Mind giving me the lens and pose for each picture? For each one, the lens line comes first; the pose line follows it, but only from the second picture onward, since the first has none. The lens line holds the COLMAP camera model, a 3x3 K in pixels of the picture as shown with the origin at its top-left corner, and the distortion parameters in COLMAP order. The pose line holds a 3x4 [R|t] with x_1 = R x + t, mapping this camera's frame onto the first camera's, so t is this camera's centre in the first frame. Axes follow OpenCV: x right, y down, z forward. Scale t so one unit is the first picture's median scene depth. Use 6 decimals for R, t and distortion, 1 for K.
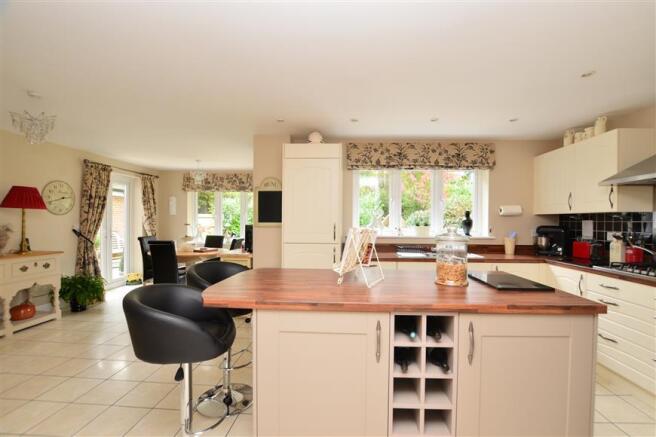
lens RADIAL K [[309.3, 0, 328.0], [0, 309.3, 218.5], [0, 0, 1]] dist [0.000330, 0.000458]
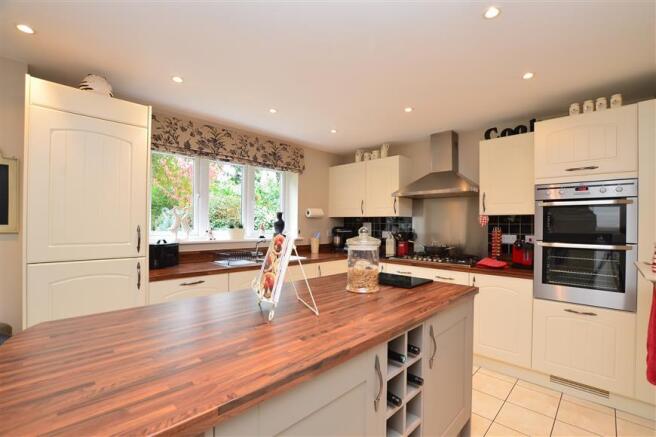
lens RADIAL K [[309.3, 0, 328.0], [0, 309.3, 218.5], [0, 0, 1]] dist [0.000330, 0.000458]
pose [[0.638488, 0.011795, 0.769541, -0.223056], [-0.011692, 0.999916, -0.005625, -0.001191], [-0.769543, -0.005406, 0.638573, 0.269474]]
